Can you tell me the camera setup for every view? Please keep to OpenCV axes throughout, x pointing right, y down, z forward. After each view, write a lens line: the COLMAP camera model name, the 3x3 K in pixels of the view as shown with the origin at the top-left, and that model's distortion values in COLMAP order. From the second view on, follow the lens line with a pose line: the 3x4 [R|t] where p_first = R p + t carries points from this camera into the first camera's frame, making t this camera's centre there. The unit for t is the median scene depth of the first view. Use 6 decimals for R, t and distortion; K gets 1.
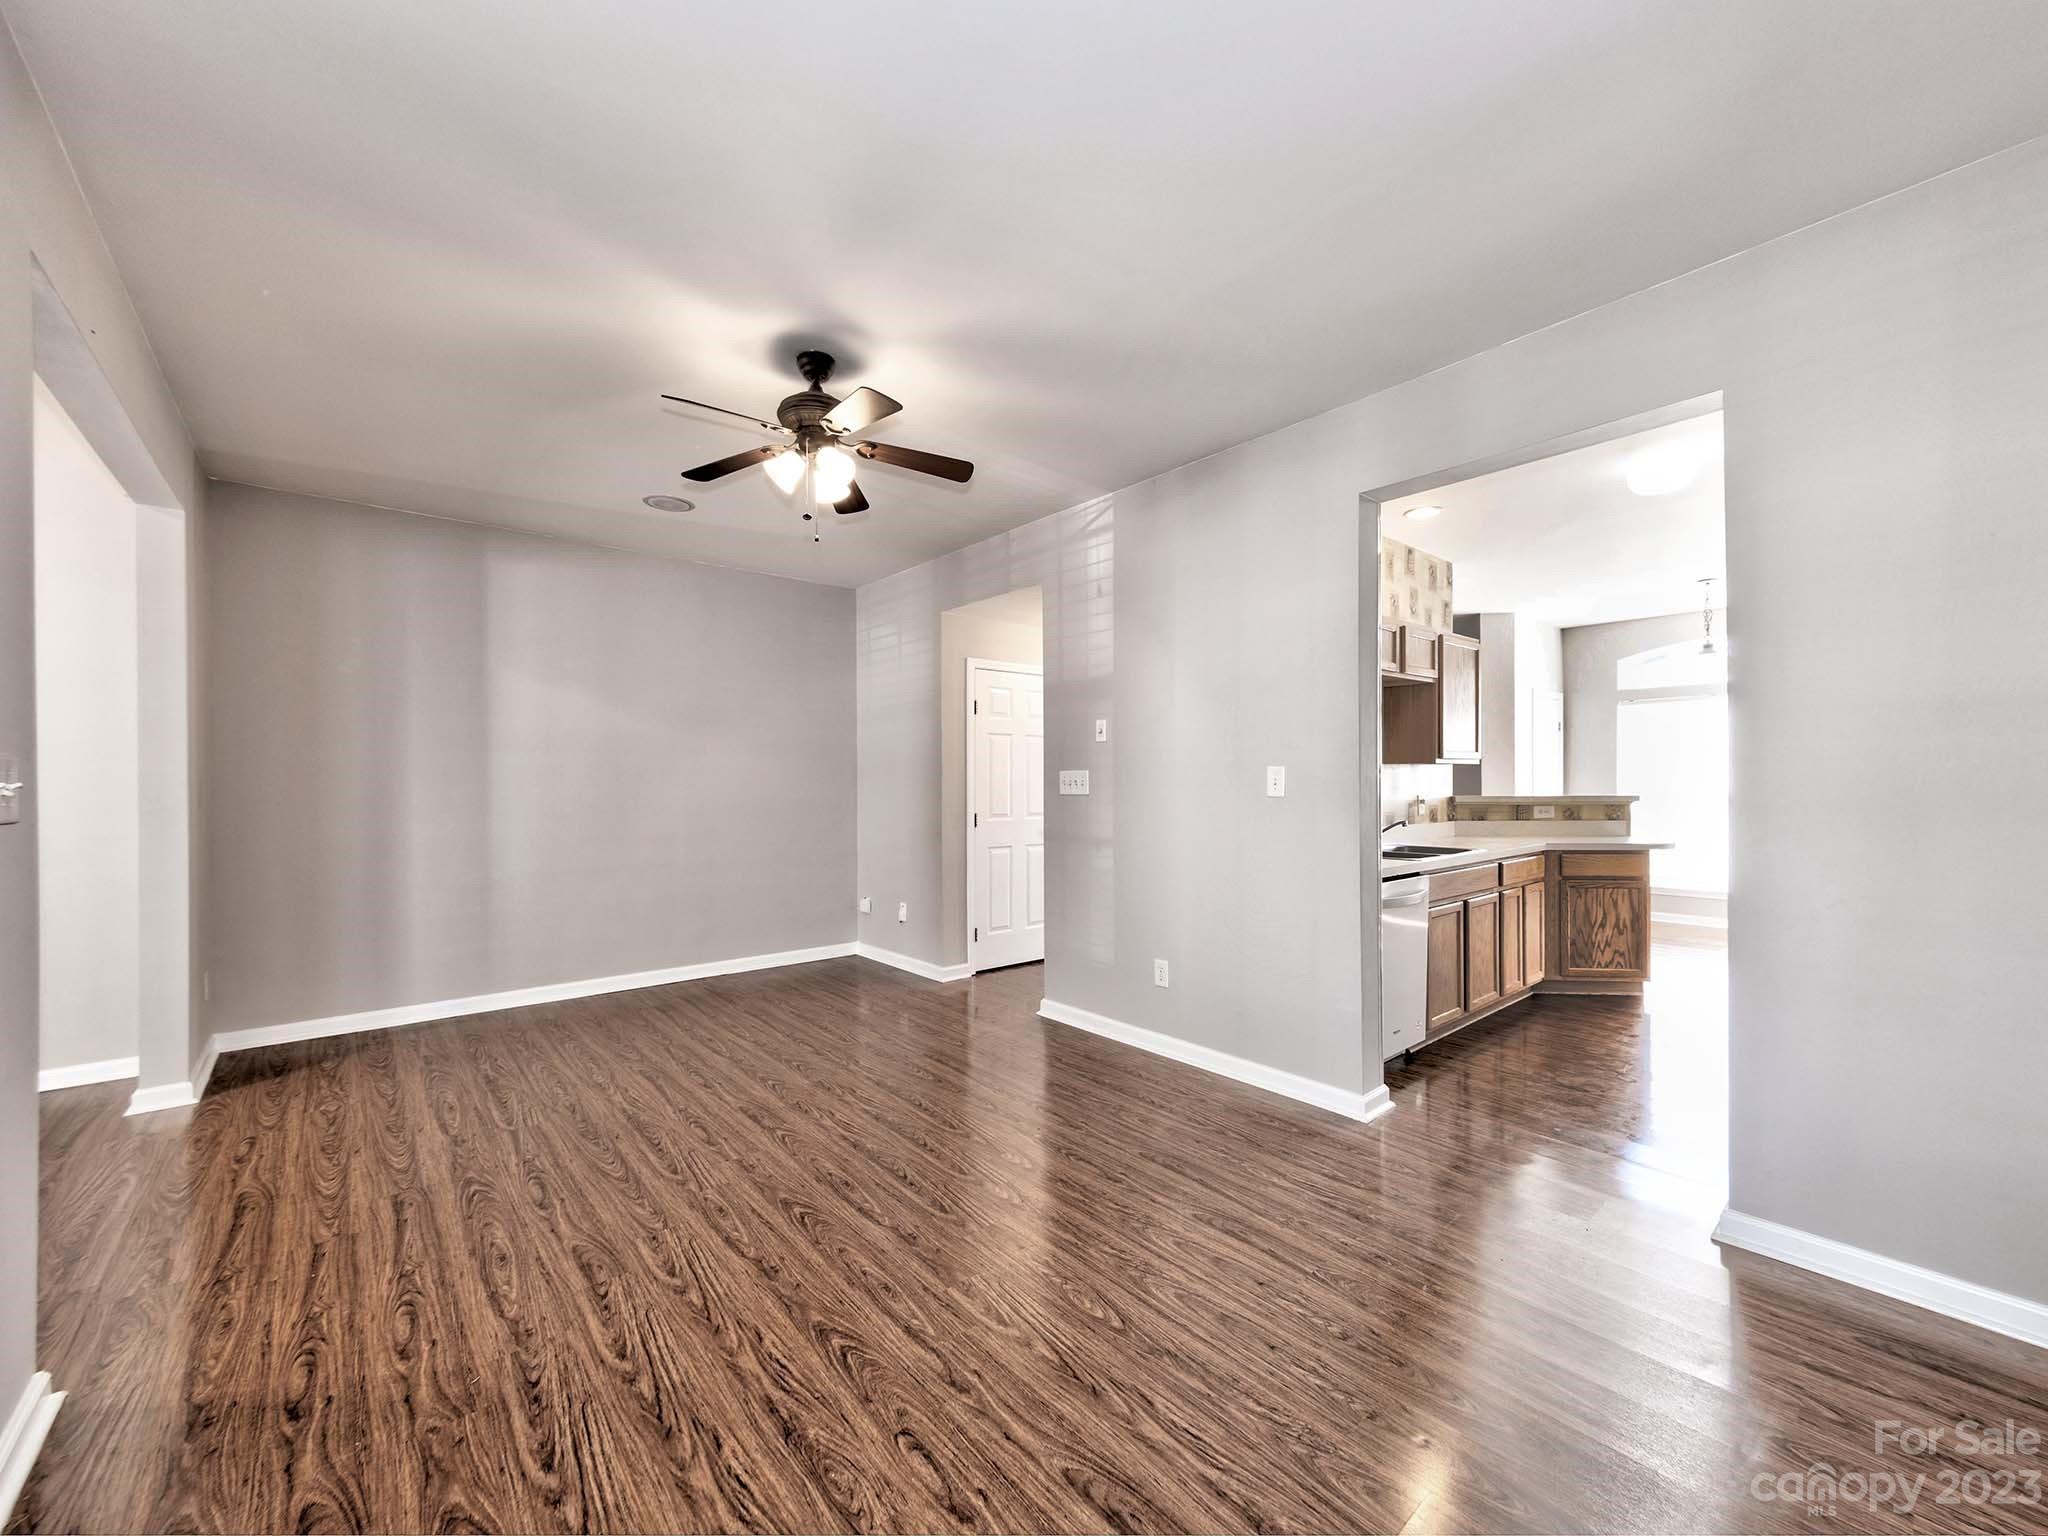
lens RADIAL K [[803.2, 0, 1025.9], [0, 803.2, 781.3], [0, 0, 1]] dist [0.001475, -0.000039]
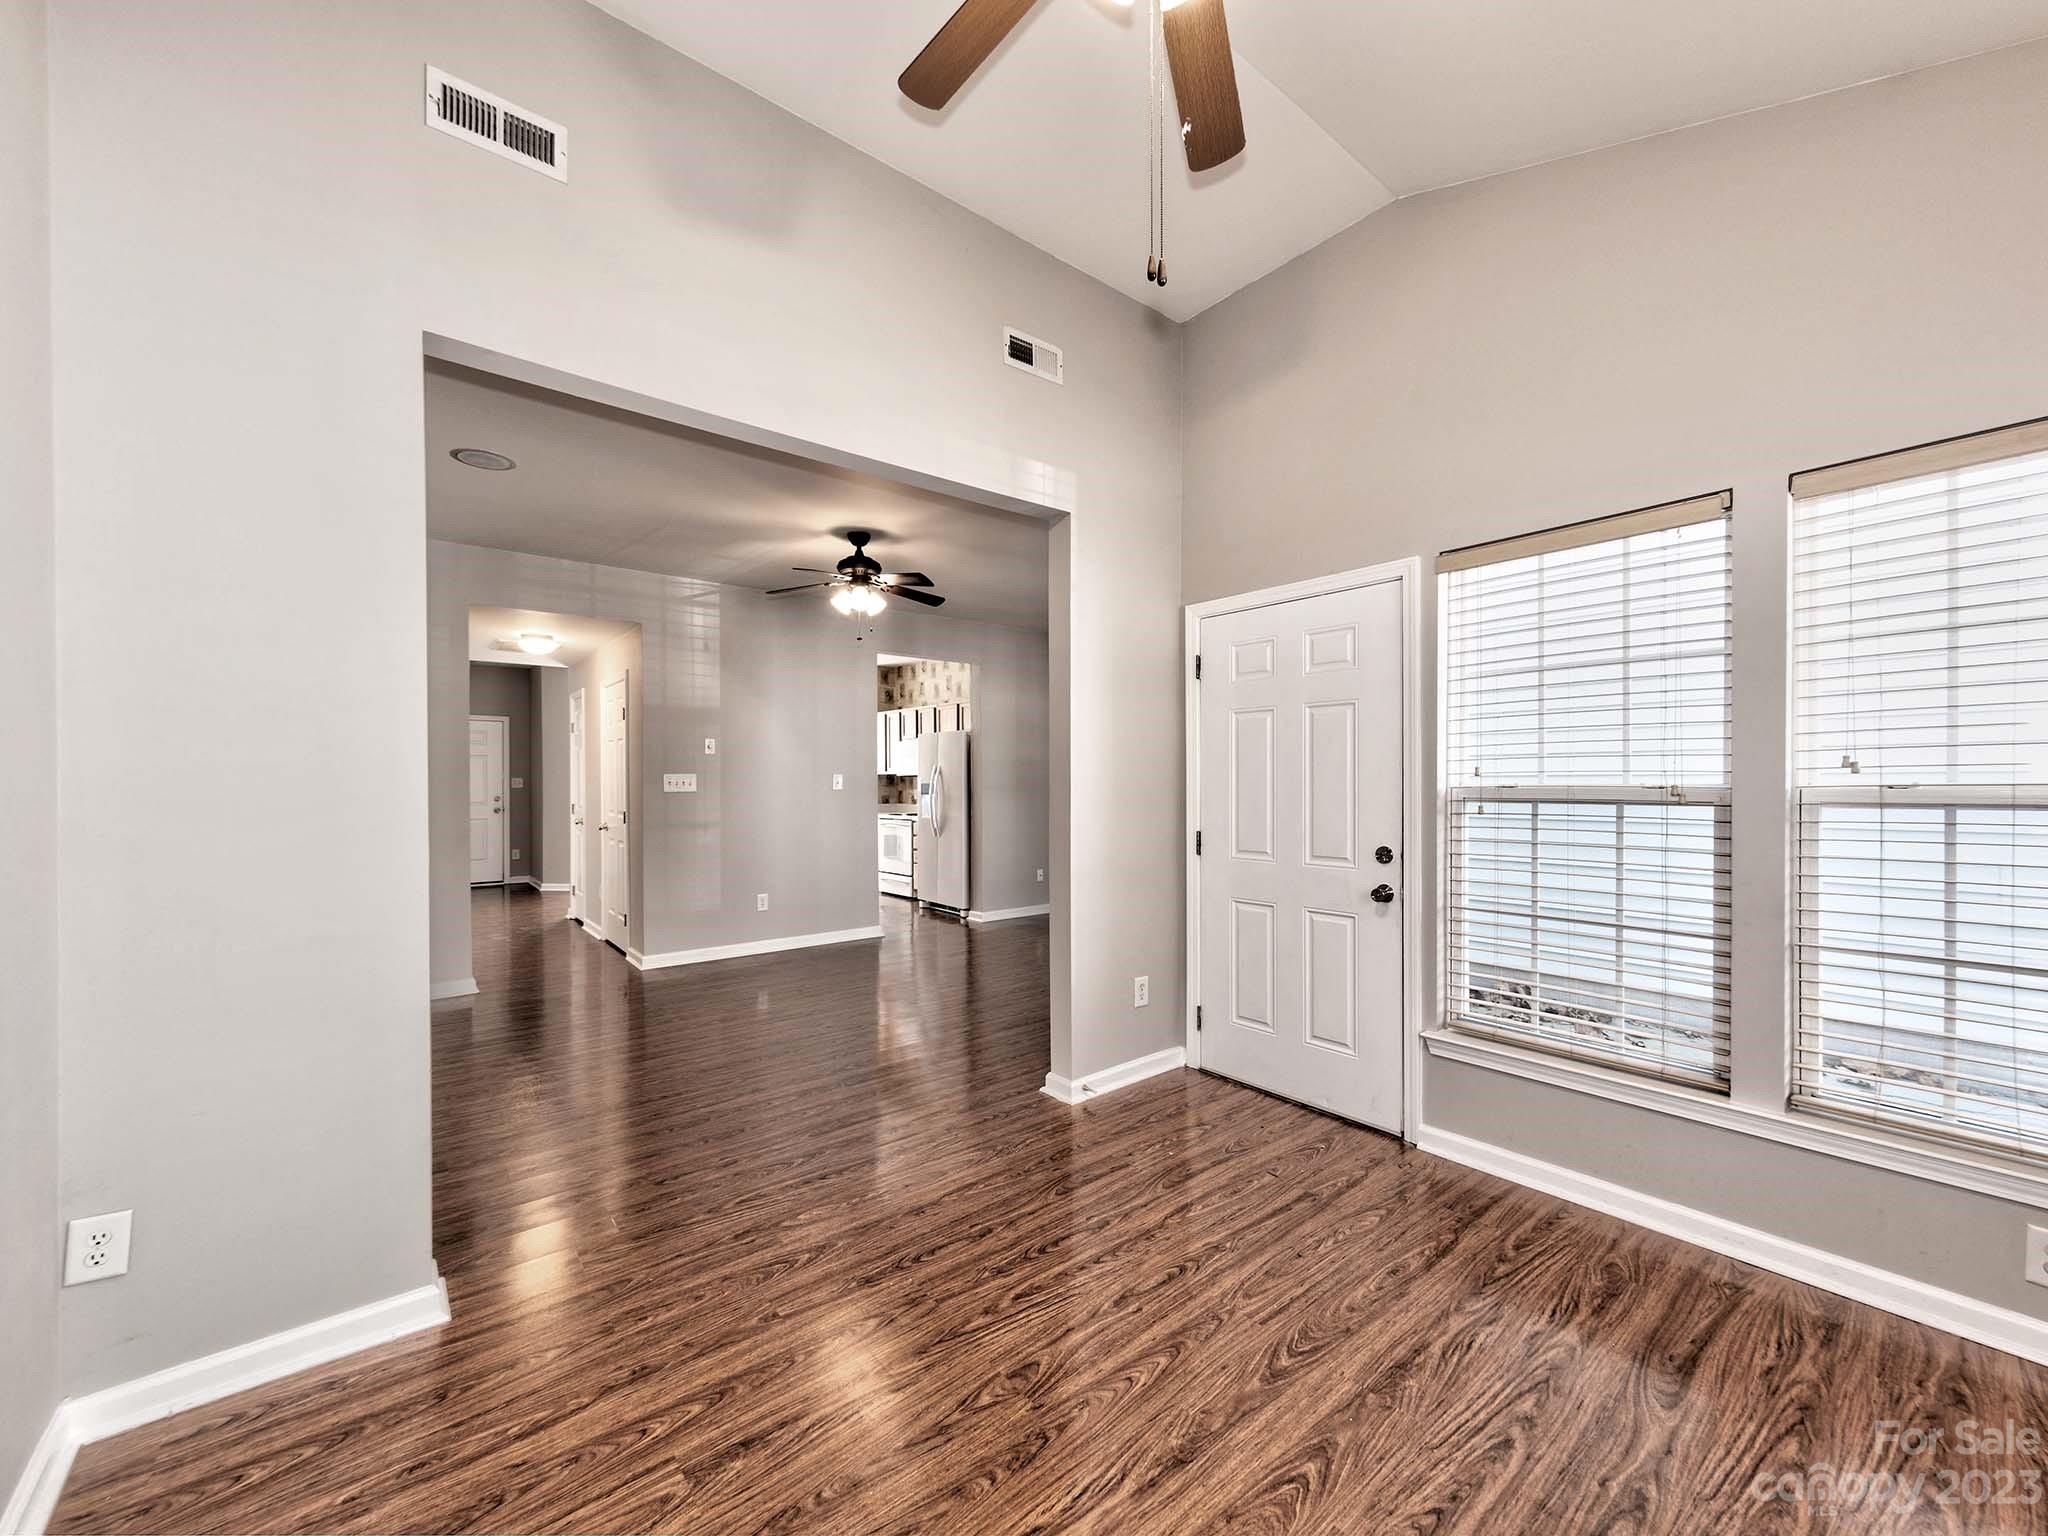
lens RADIAL K [[800.6, 0, 1025.1], [0, 800.6, 783.8], [0, 0, 1]] dist [0.000010, -0.000265]
pose [[0.025246, -0.005214, 0.999668, -2.057433], [0.002803, 0.999983, 0.005145, -0.004633], [-0.999677, 0.002672, 0.025260, 0.641879]]
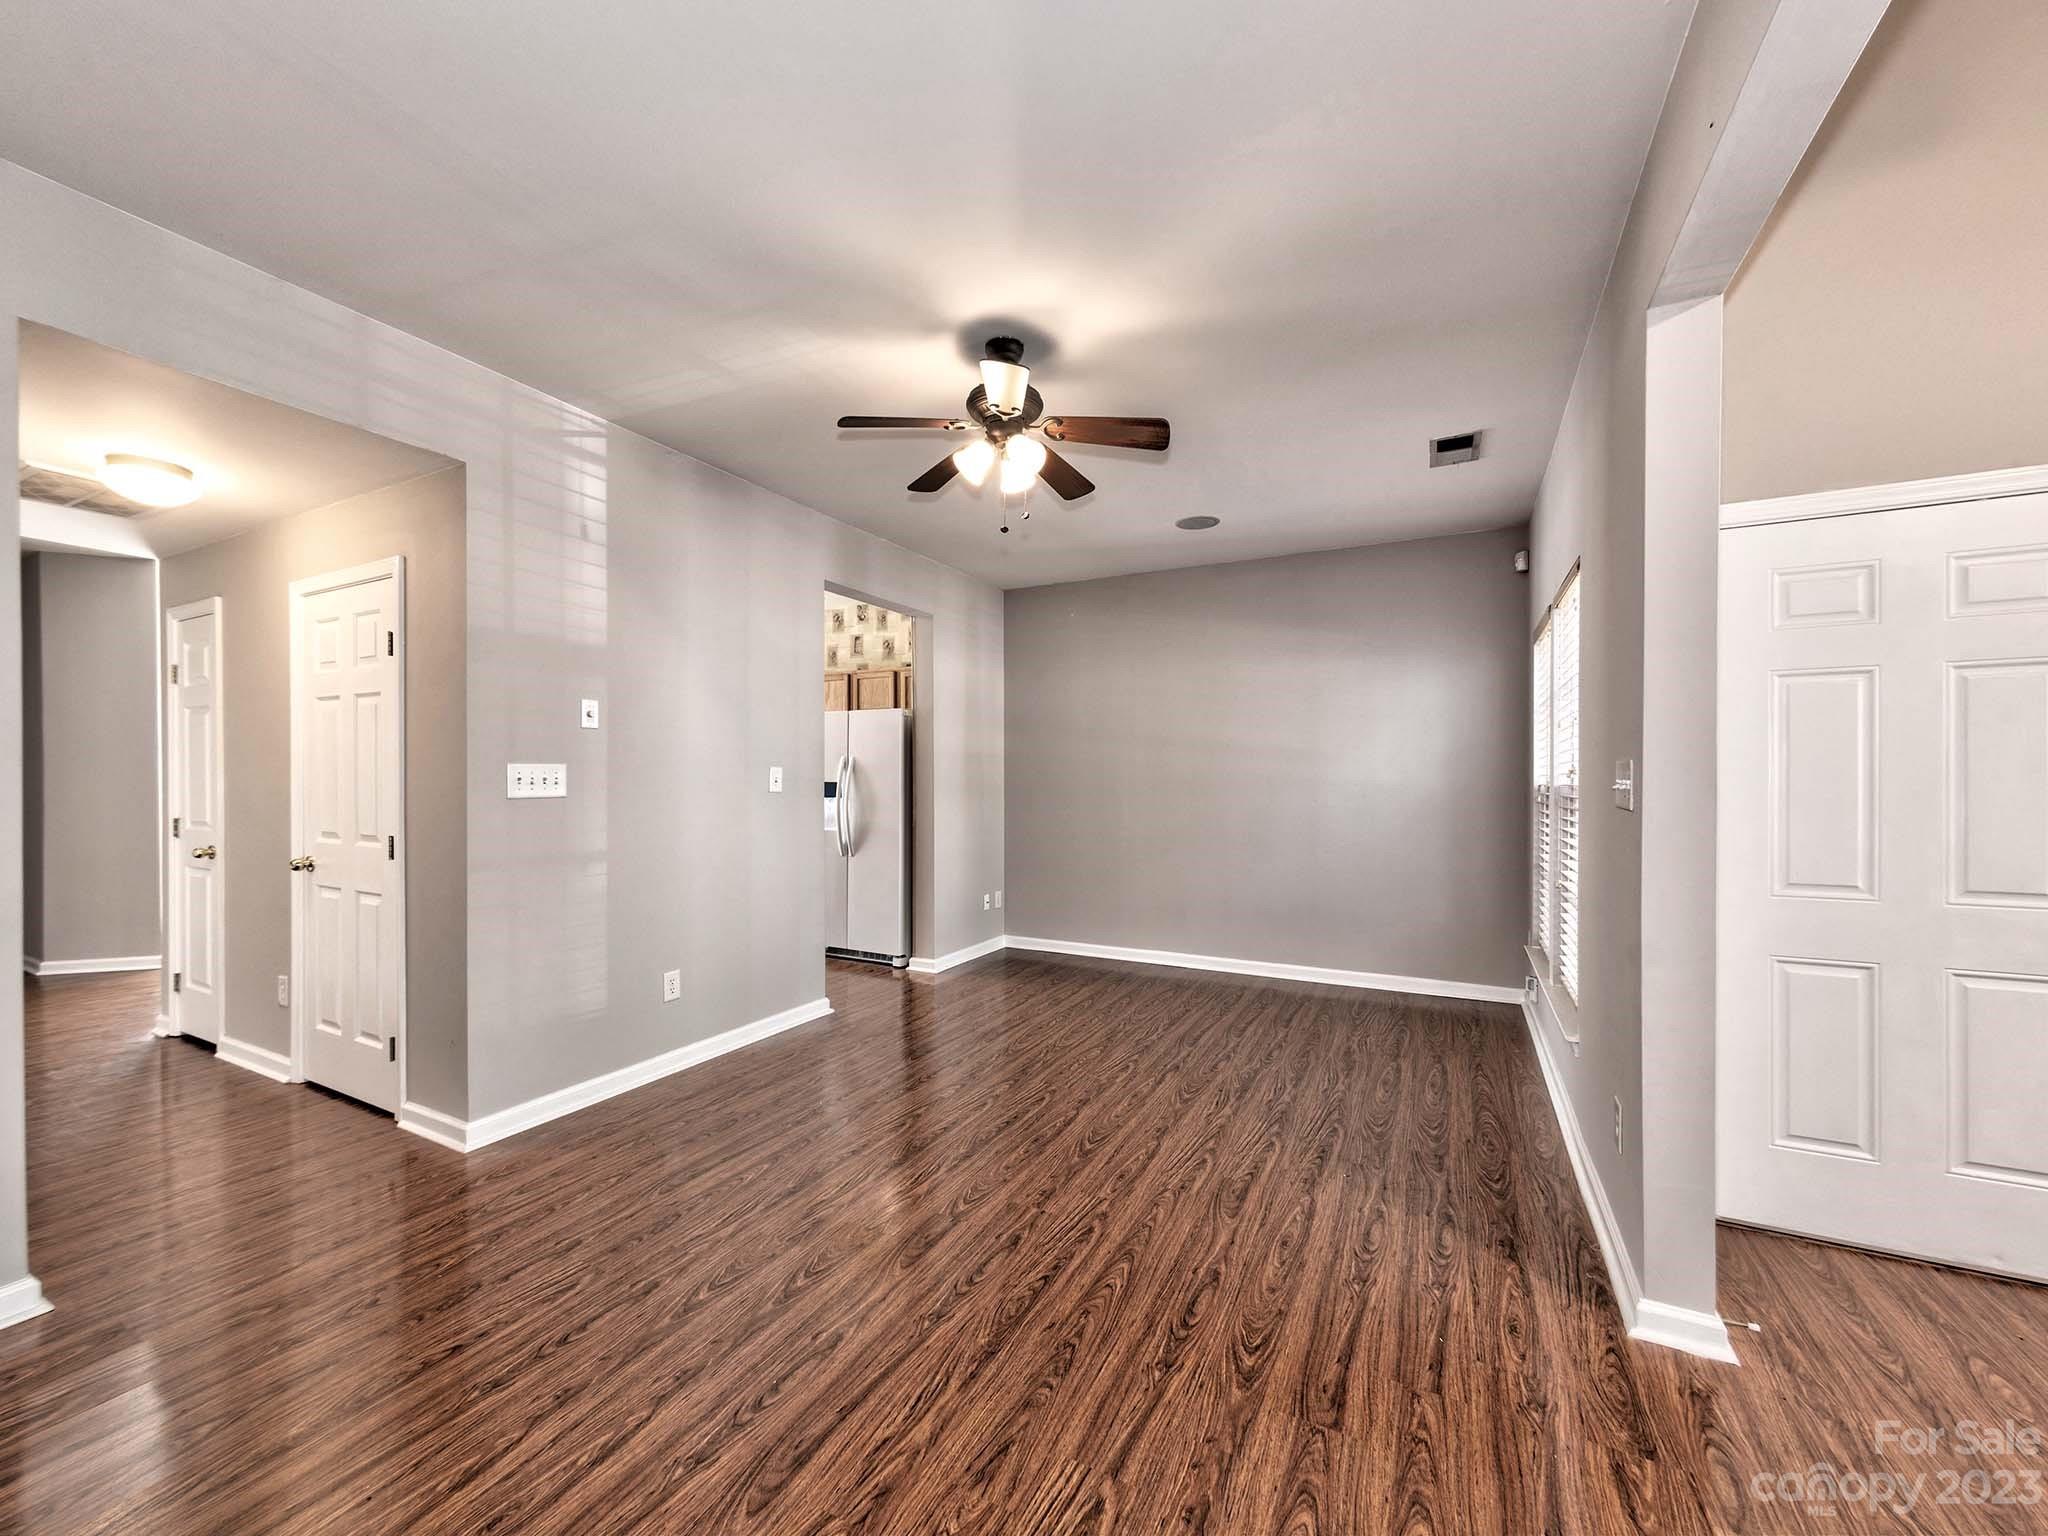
lens RADIAL K [[800.6, 0, 1025.1], [0, 800.6, 783.8], [0, 0, 1]] dist [0.000010, -0.000265]
pose [[-0.372616, -0.006510, 0.927963, -1.233786], [-0.000699, 0.999977, 0.006734, -0.001794], [-0.927985, 0.001860, -0.372612, 1.413464]]
